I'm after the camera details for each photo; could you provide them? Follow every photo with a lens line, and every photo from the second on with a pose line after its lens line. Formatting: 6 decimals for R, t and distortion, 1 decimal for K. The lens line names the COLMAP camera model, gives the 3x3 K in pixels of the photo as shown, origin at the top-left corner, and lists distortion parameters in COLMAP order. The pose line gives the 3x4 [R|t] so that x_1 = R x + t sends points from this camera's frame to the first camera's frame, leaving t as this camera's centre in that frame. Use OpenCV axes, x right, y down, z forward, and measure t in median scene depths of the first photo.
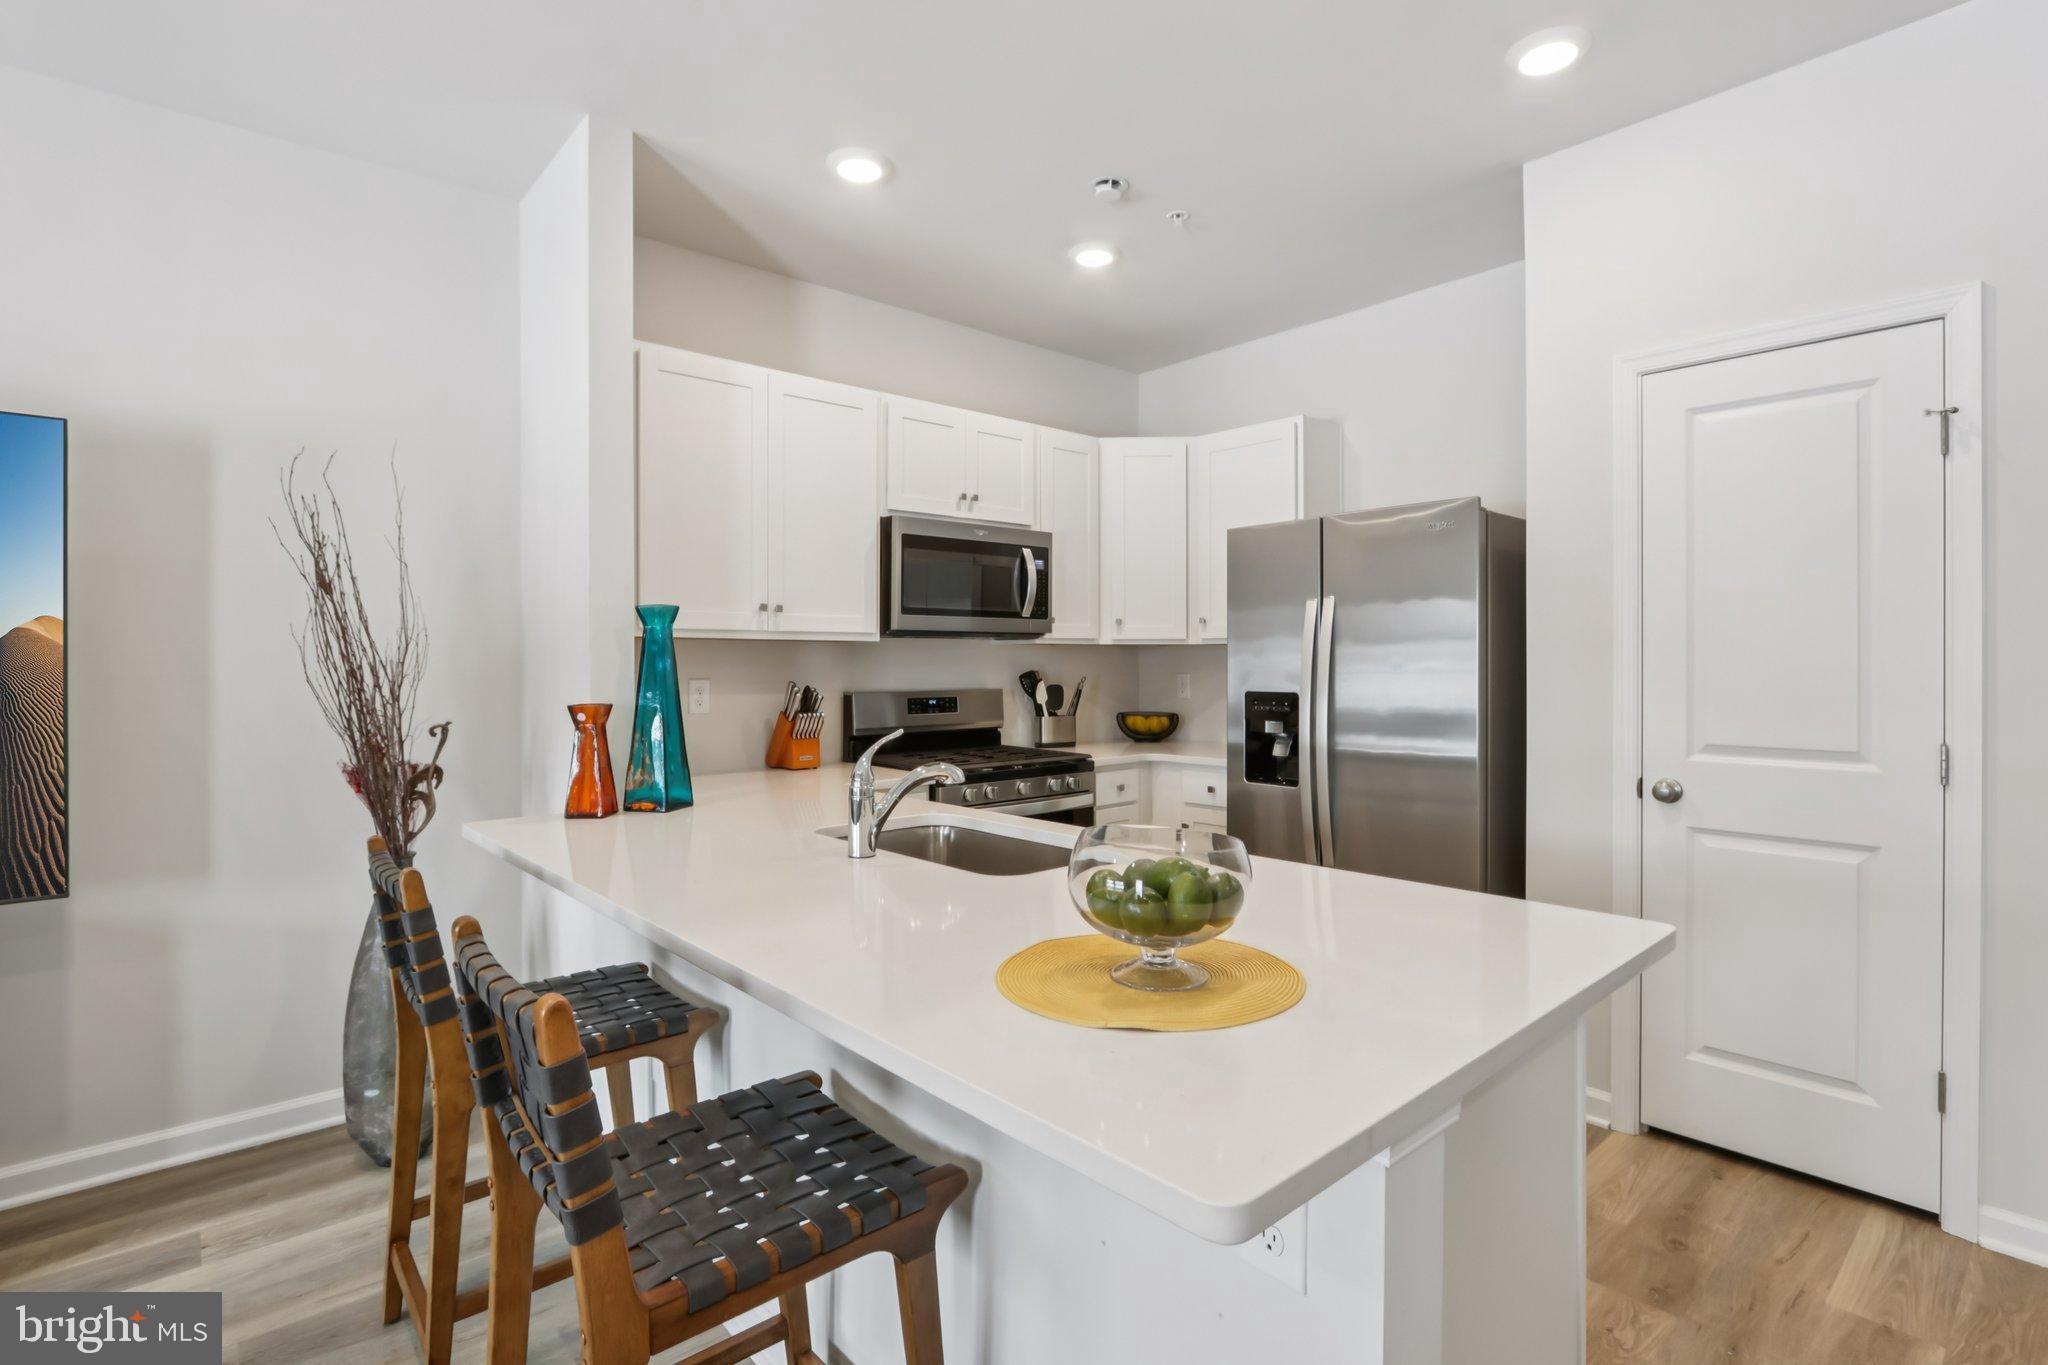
lens RADIAL K [[980.9, 0, 1015.9], [0, 980.9, 662.0], [0, 0, 1]] dist [-0.021853, 0.004528]
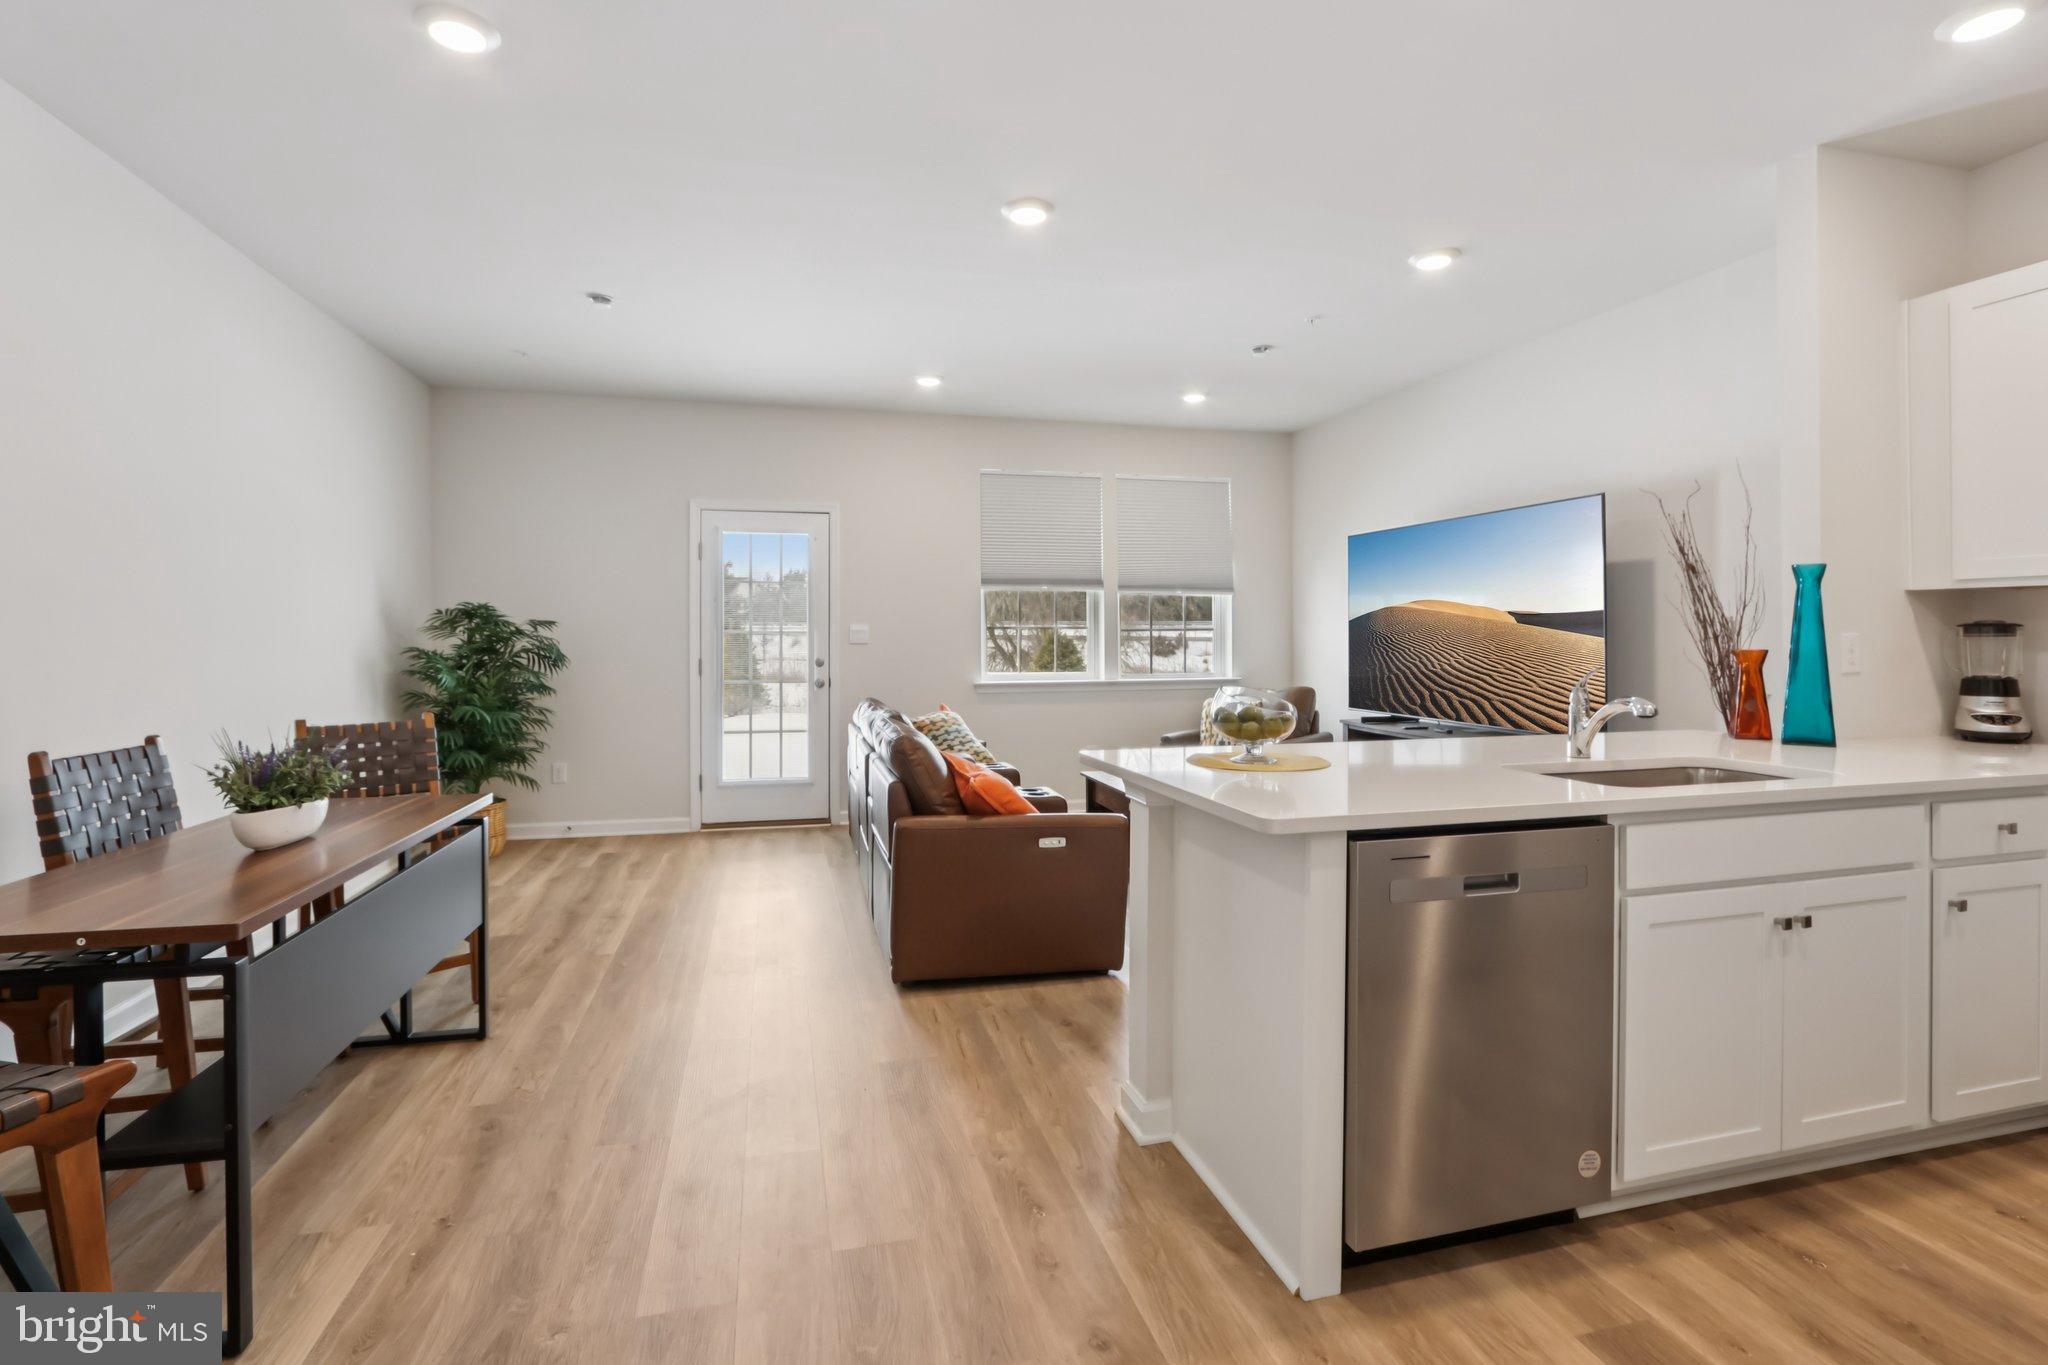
lens RADIAL K [[959.2, 0, 1019.1], [0, 959.2, 636.5], [0, 0, 1]] dist [-0.013085, 0.000482]
pose [[-0.447753, 0.006781, -0.894132, 0.823447], [0.005293, 0.999974, 0.004934, 0.011851], [0.894142, -0.002523, -0.447777, 0.540254]]
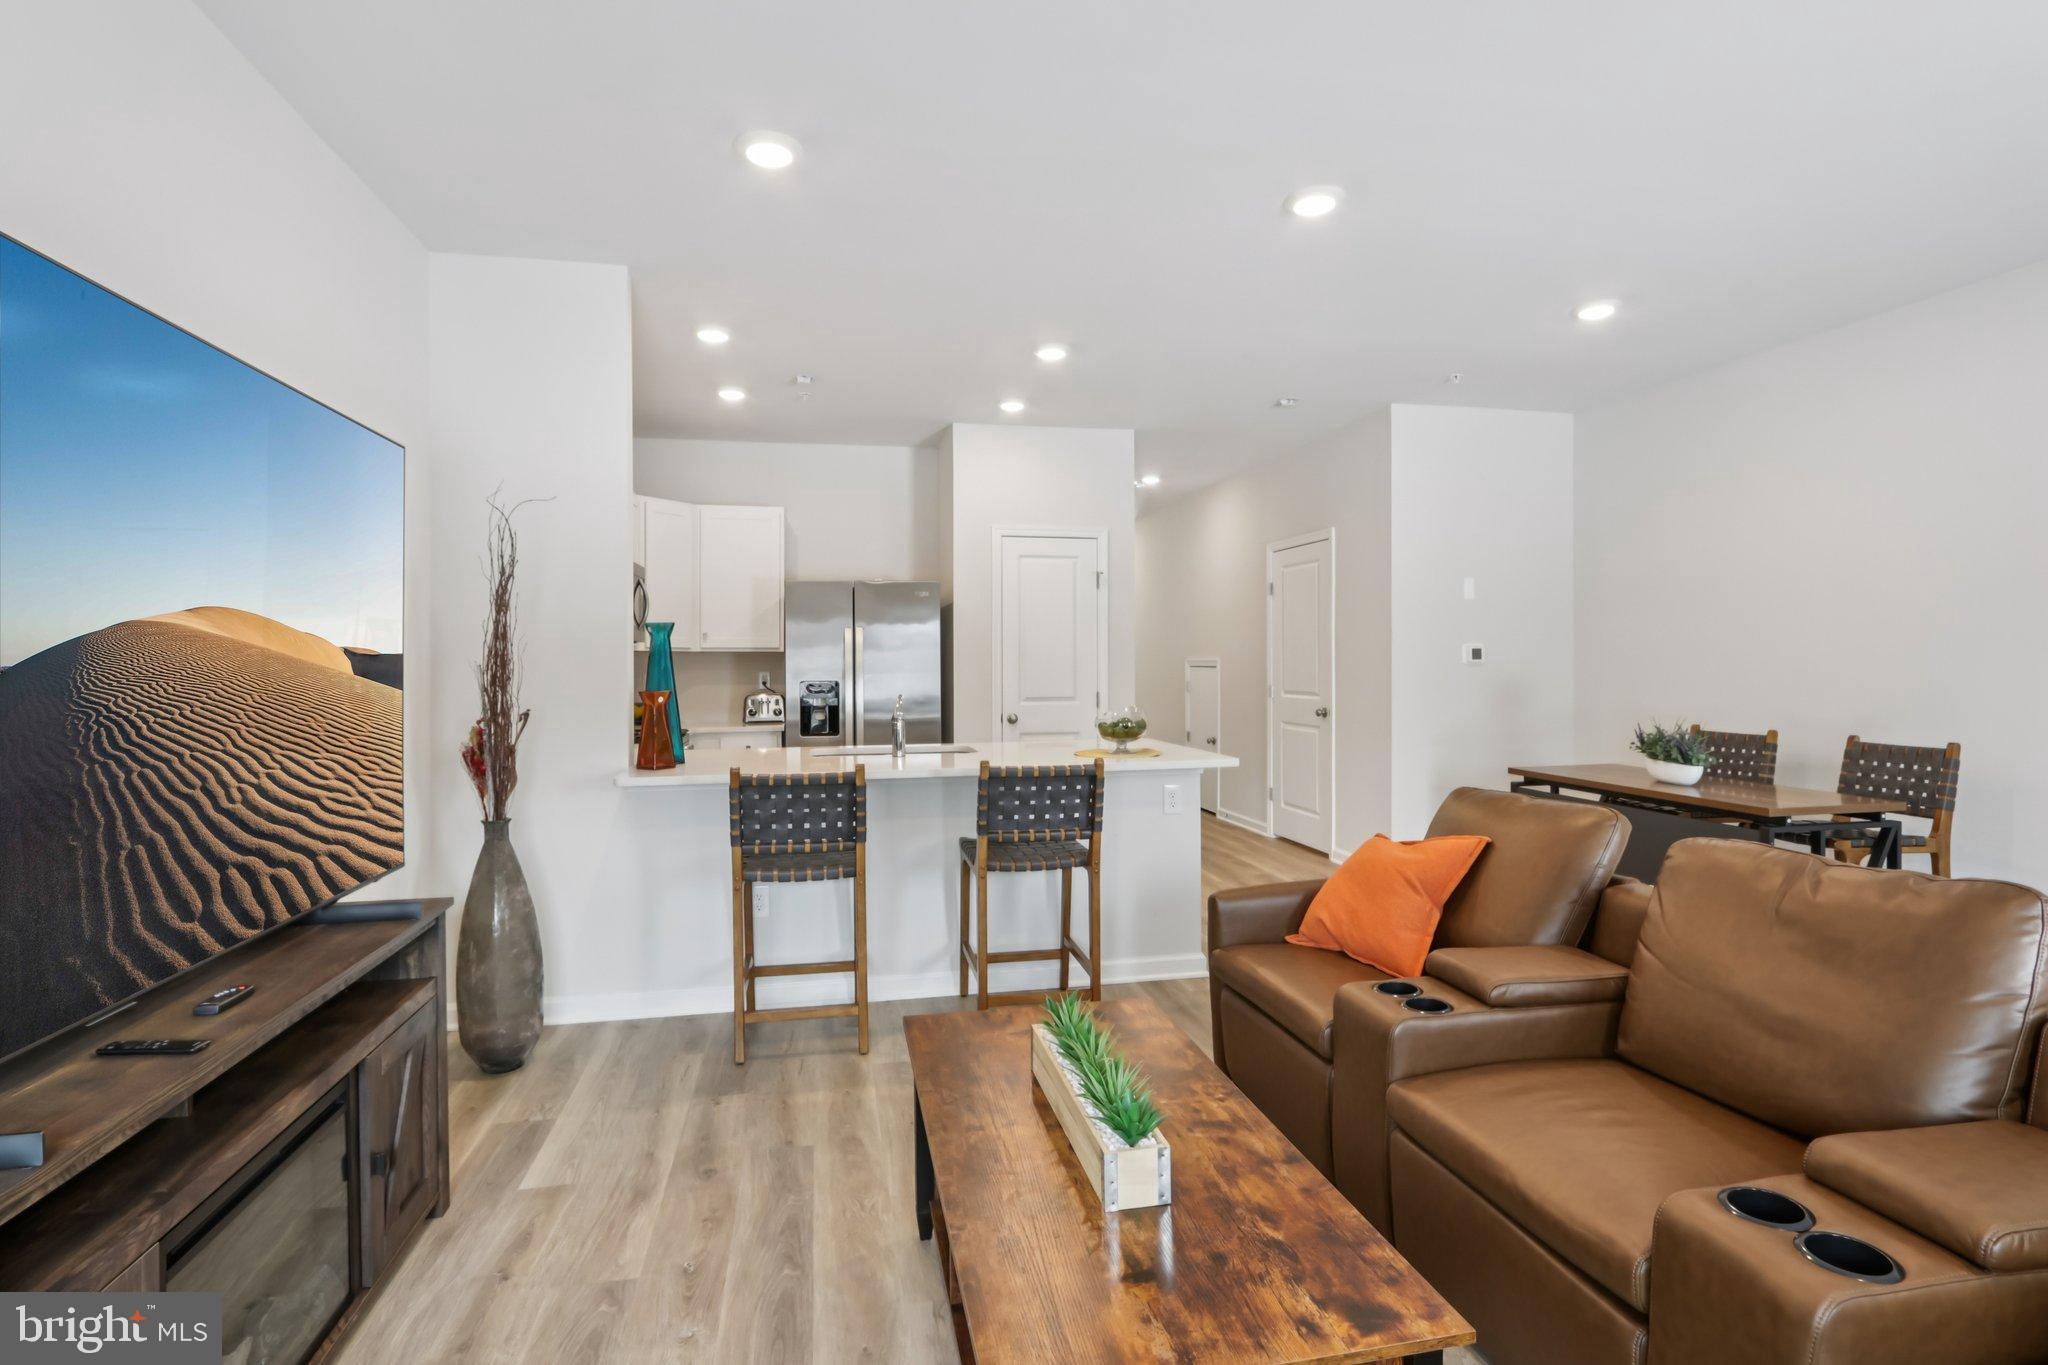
lens RADIAL K [[976.0, 0, 1017.5], [0, 976.0, 668.9], [0, 0, 1]] dist [-0.018552, 0.001778]
pose [[0.495857, -0.008170, 0.868366, -1.088691], [0.005643, 0.999965, 0.006186, -0.000234], [-0.868386, 0.001833, 0.495885, -0.141268]]
